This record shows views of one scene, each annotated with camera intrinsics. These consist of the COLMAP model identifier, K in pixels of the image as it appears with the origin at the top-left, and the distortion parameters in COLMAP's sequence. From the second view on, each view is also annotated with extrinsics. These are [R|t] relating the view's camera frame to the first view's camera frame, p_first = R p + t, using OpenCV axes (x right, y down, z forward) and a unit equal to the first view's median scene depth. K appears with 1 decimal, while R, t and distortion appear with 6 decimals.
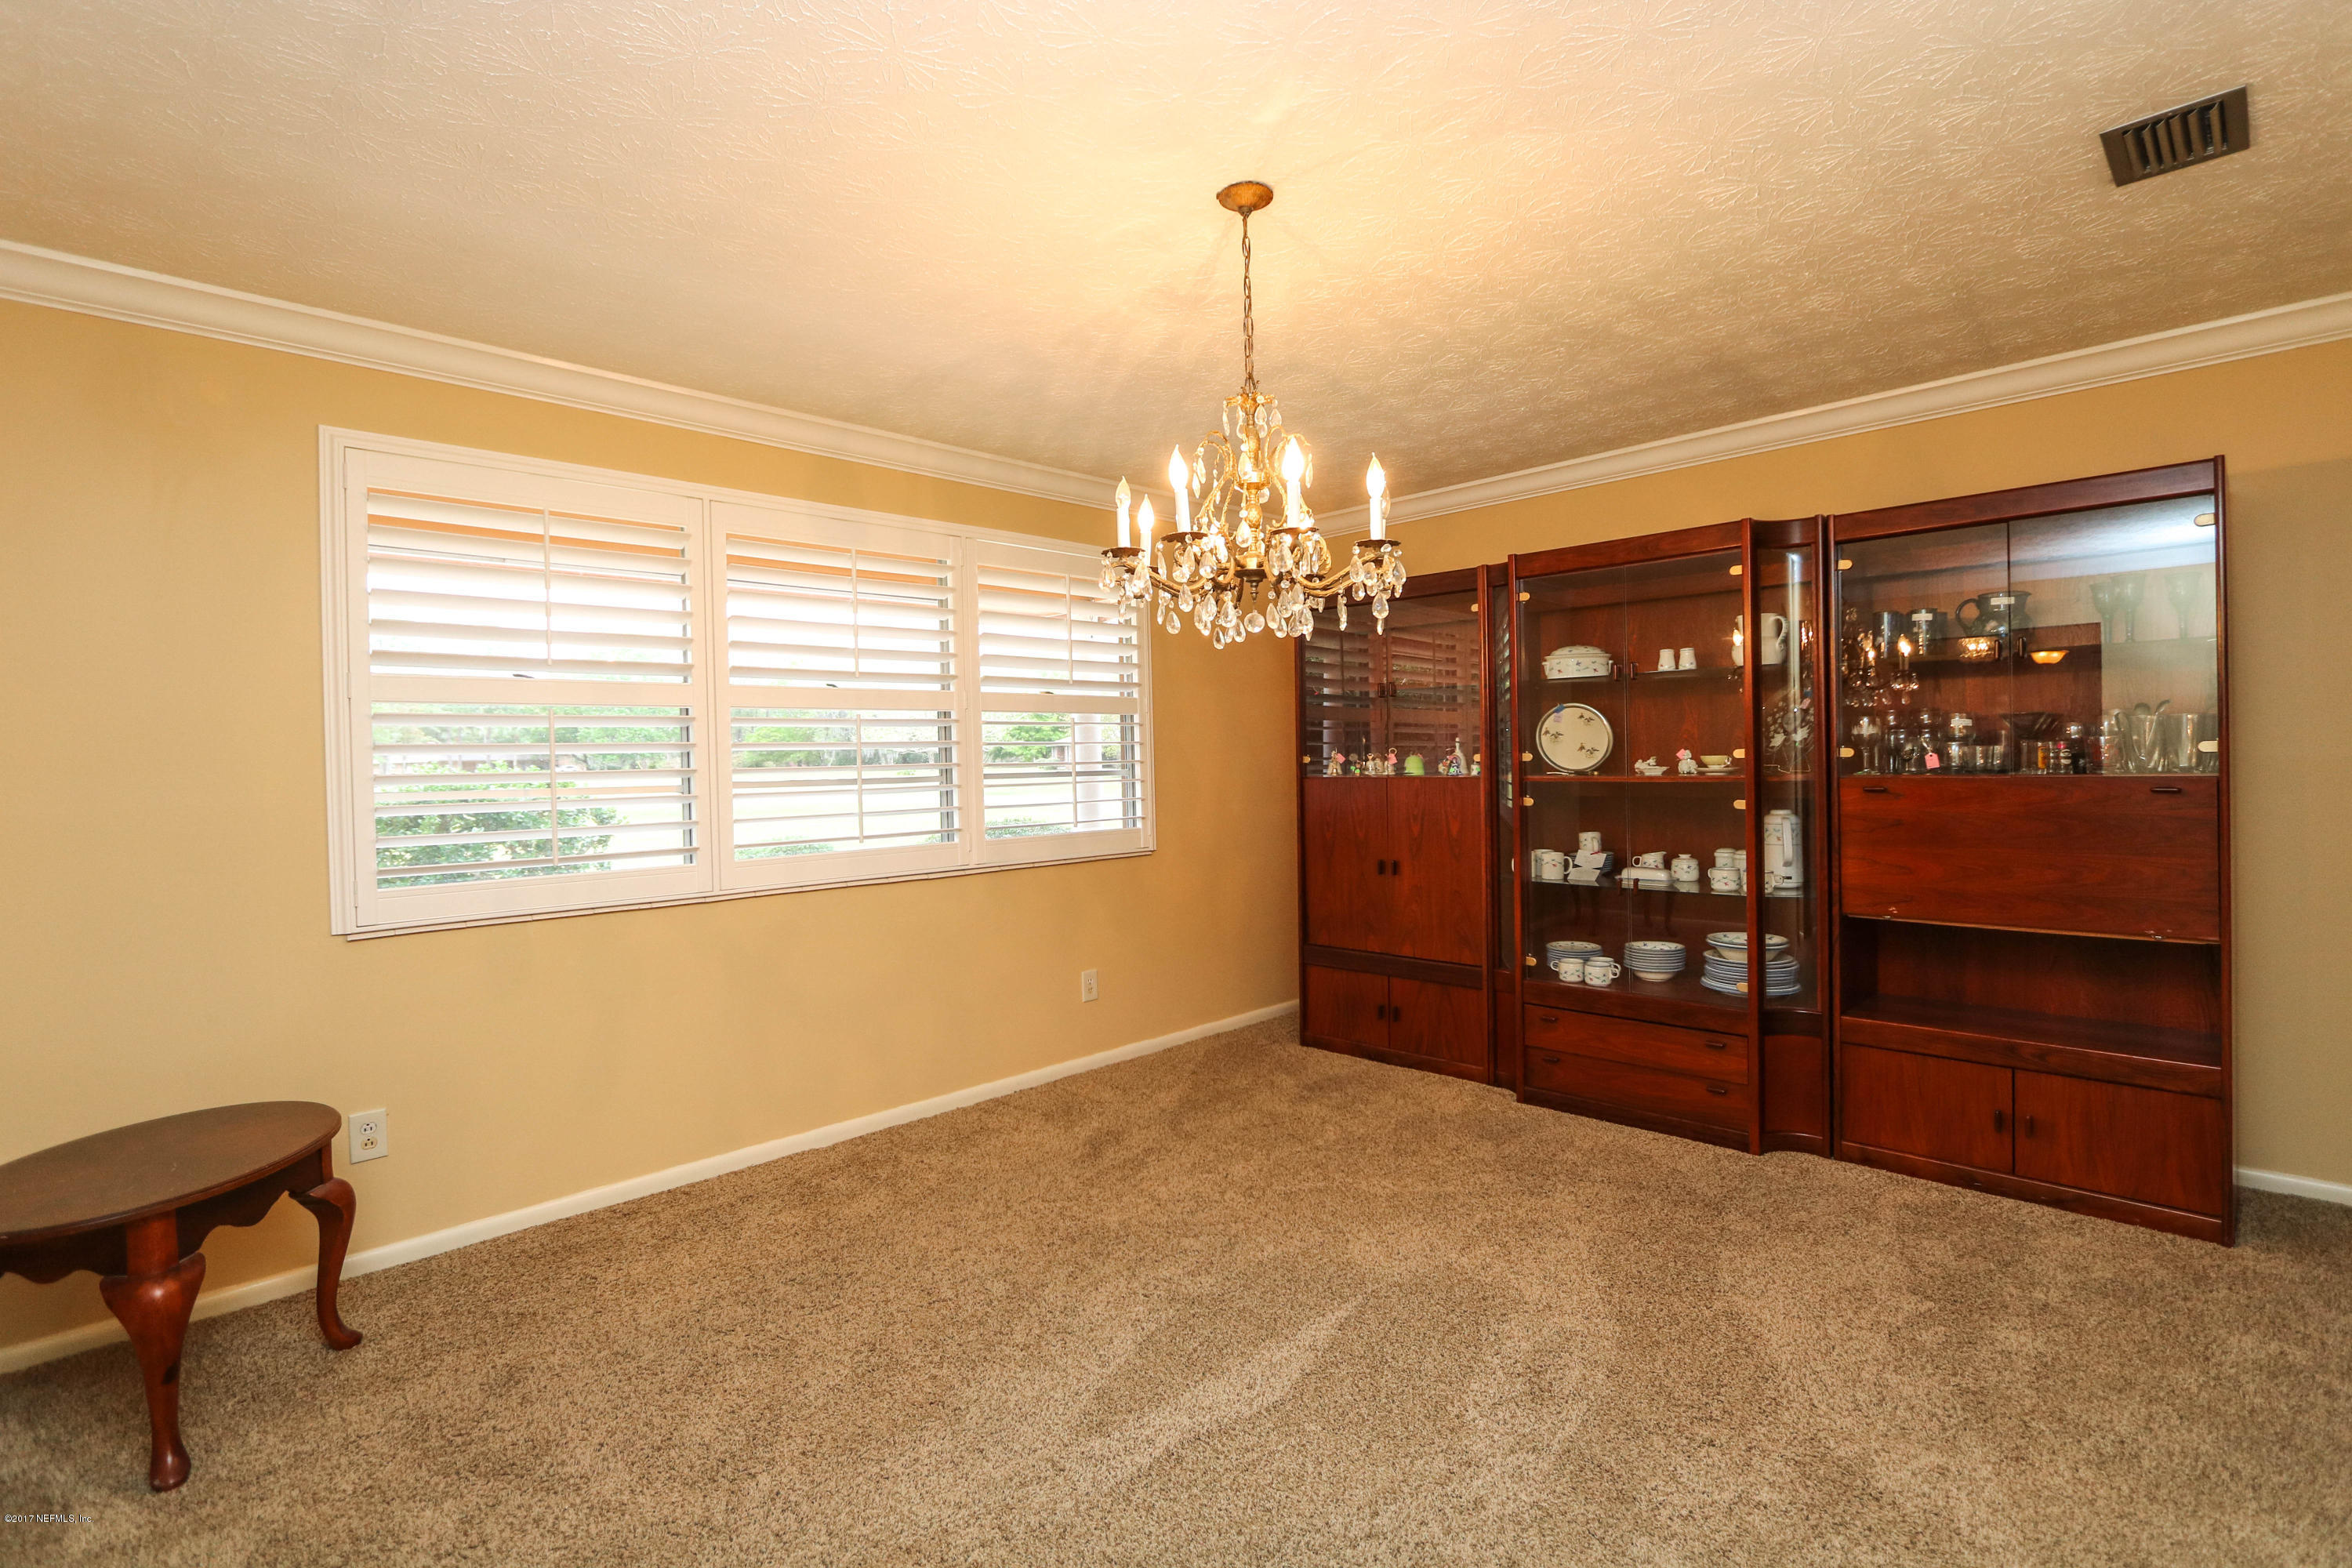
lens RADIAL K [[1087.2, 0, 1143.1], [0, 1087.2, 778.0], [0, 0, 1]] dist [-0.017057, 0.001729]
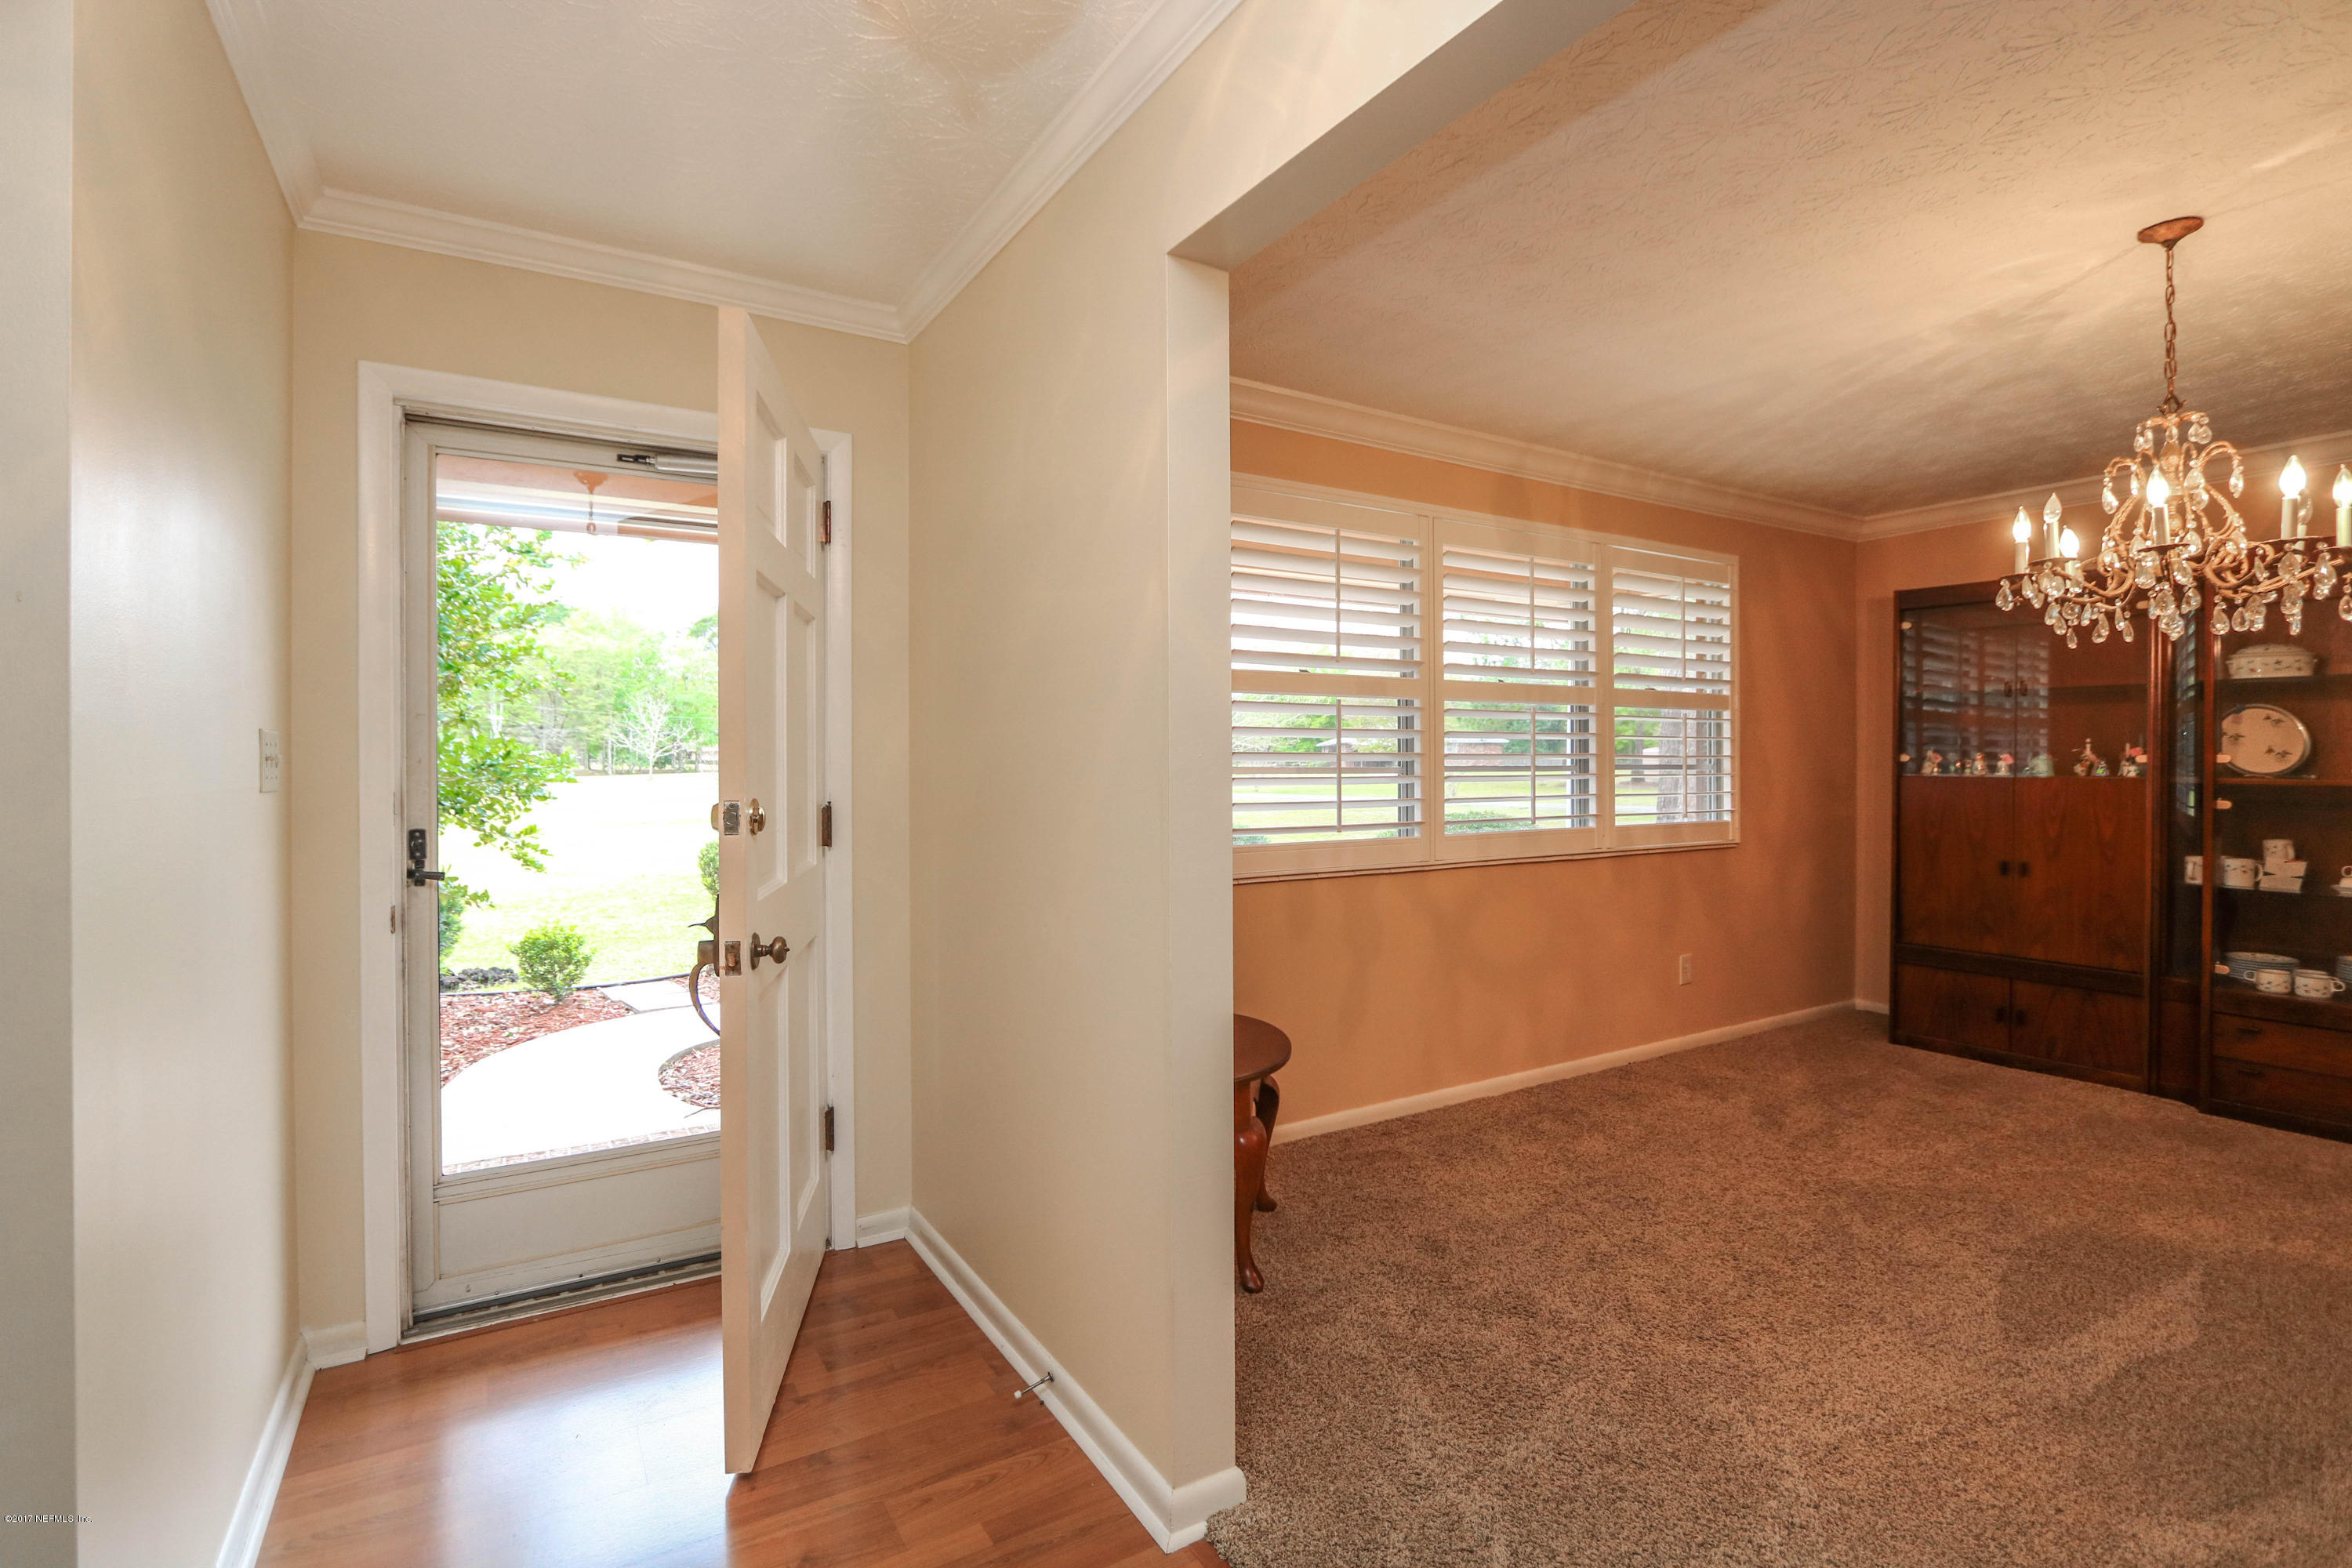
lens RADIAL K [[1087.2, 0, 1165.3], [0, 1087.2, 775.5], [0, 0, 1]] dist [-0.017057, 0.001729]
pose [[0.972509, 0.023214, -0.231707, -0.332703], [-0.023514, 0.999722, 0.001470, 0.016121], [0.231676, 0.004018, 0.972785, -0.145280]]
